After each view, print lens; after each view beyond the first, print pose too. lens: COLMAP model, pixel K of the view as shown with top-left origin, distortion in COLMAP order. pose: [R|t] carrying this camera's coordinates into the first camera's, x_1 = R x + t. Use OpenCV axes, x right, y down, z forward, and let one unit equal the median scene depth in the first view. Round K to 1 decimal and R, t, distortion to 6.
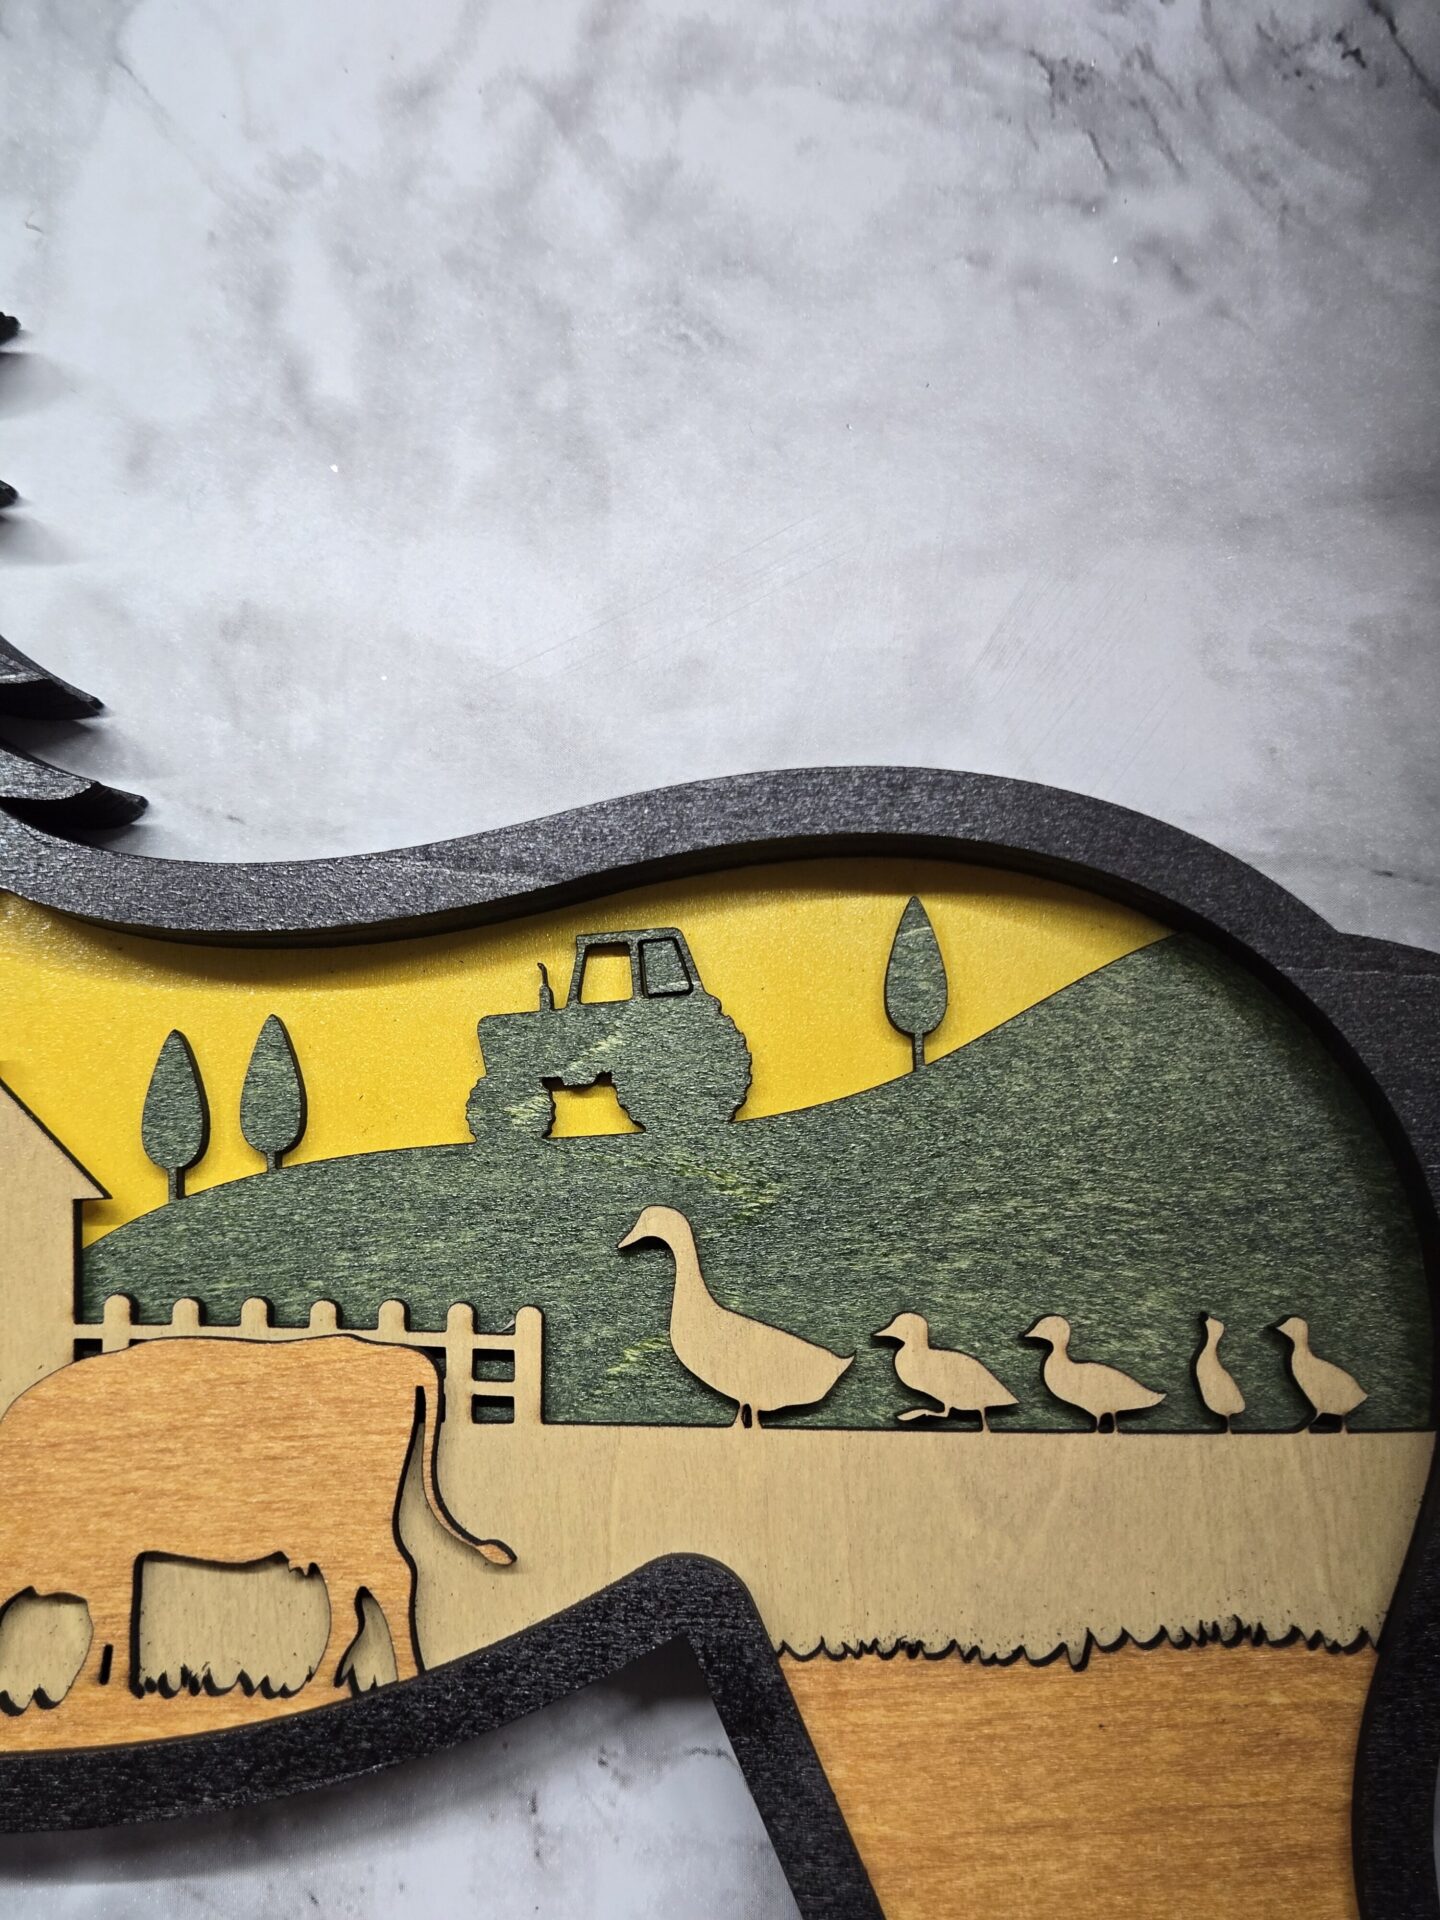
lens RADIAL K [[1936.1, 0, 720.0], [0, 1936.1, 960.0], [0, 0, 1]] dist [0.021806, -0.020126]
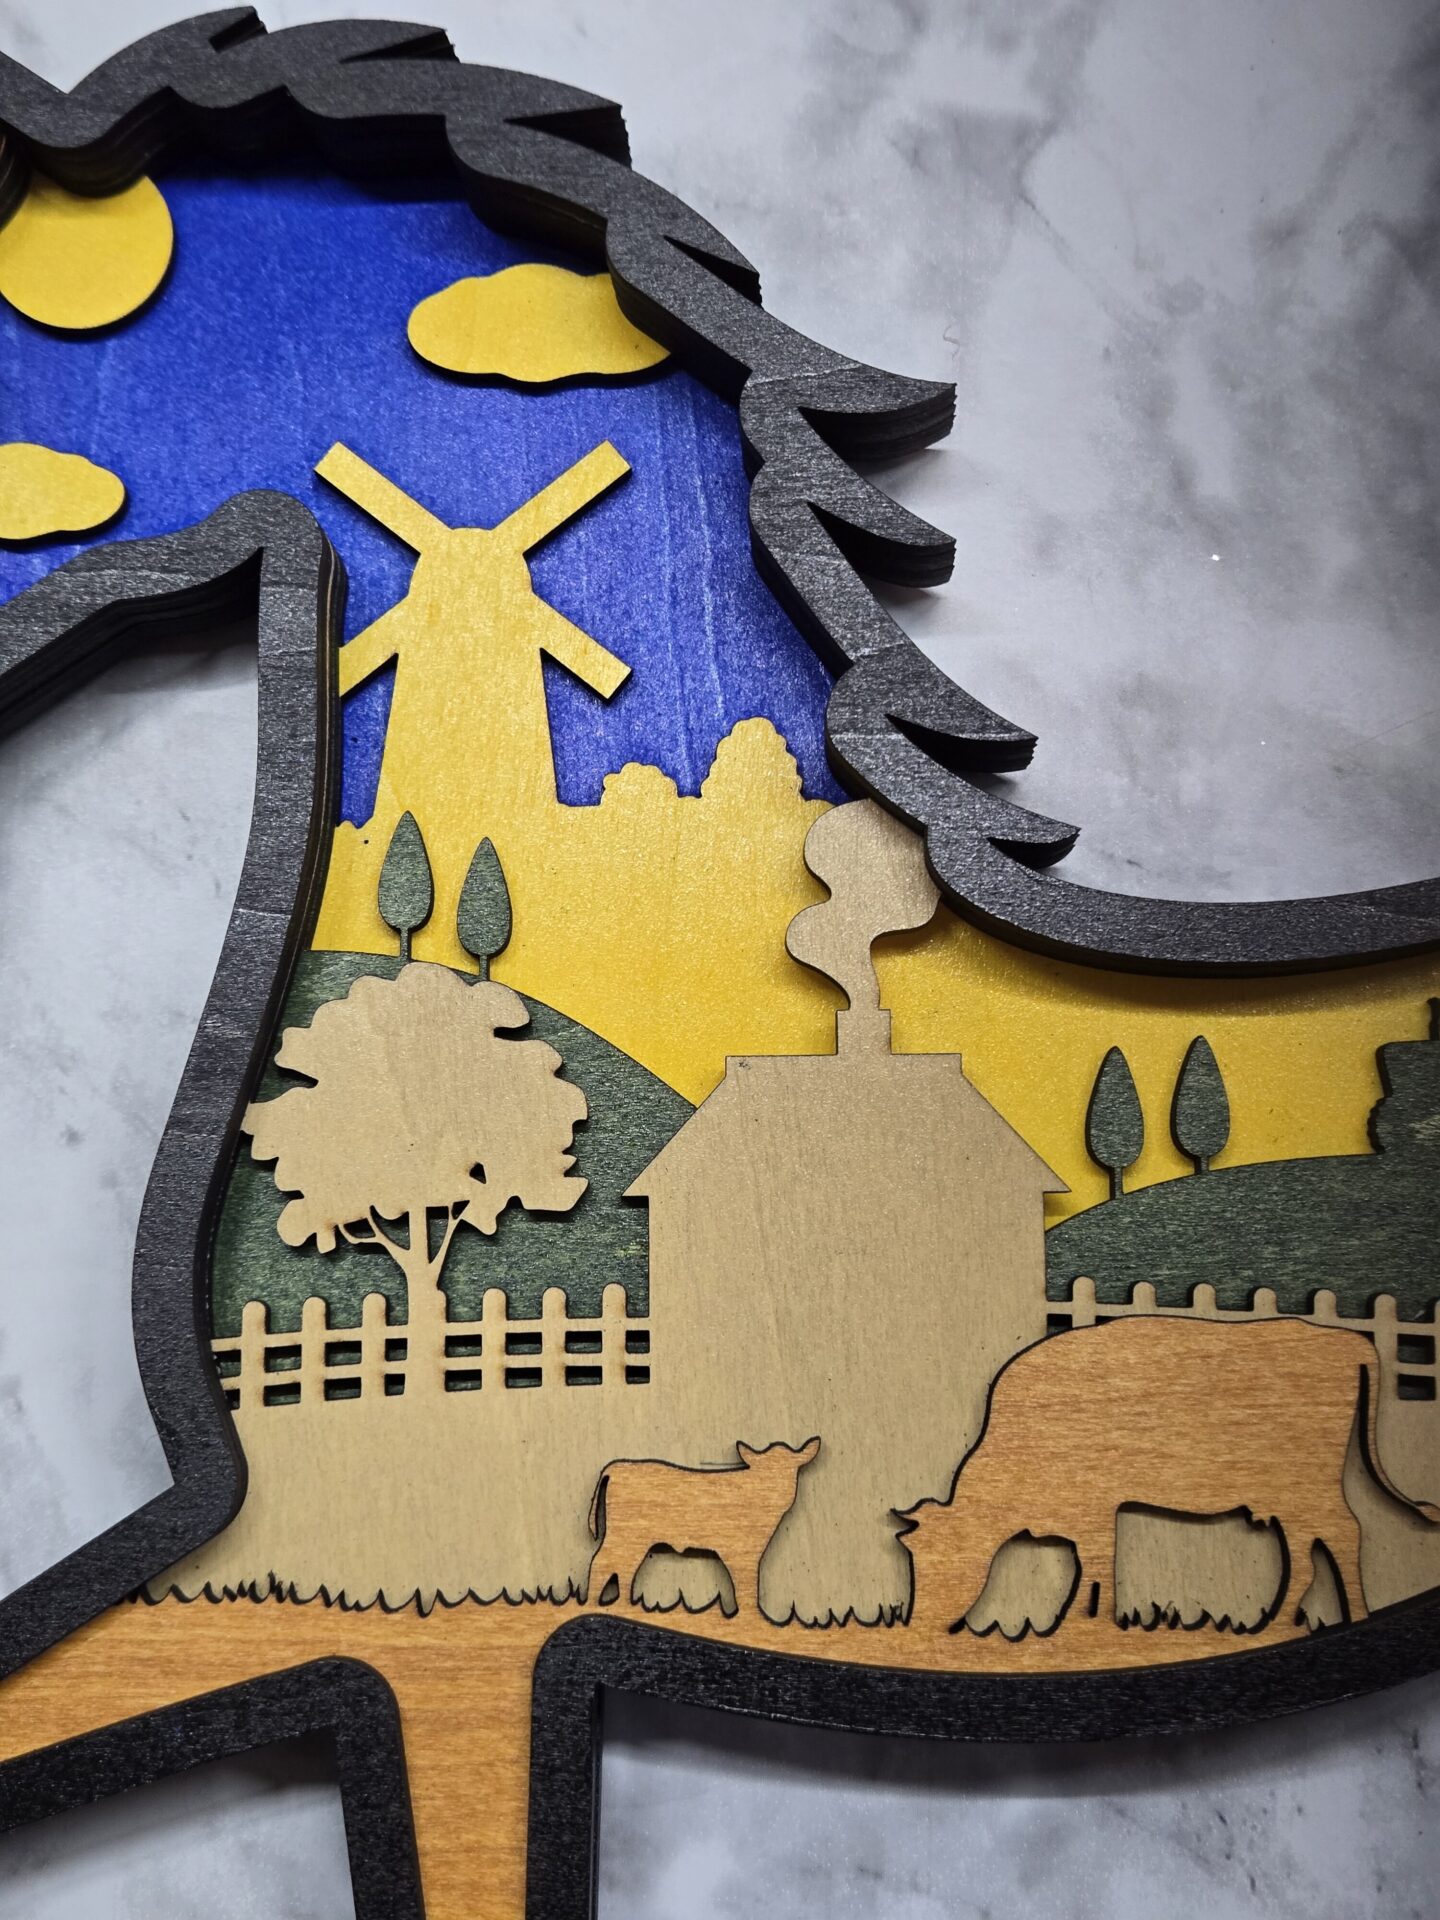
lens RADIAL K [[1936.1, 0, 720.0], [0, 1936.1, 960.0], [0, 0, 1]] dist [0.021806, -0.020126]
pose [[0.999494, 0.030590, 0.008764, -0.546169], [-0.030393, 0.999300, -0.021802, 0.017647], [-0.009425, 0.021524, 0.999724, -0.145002]]
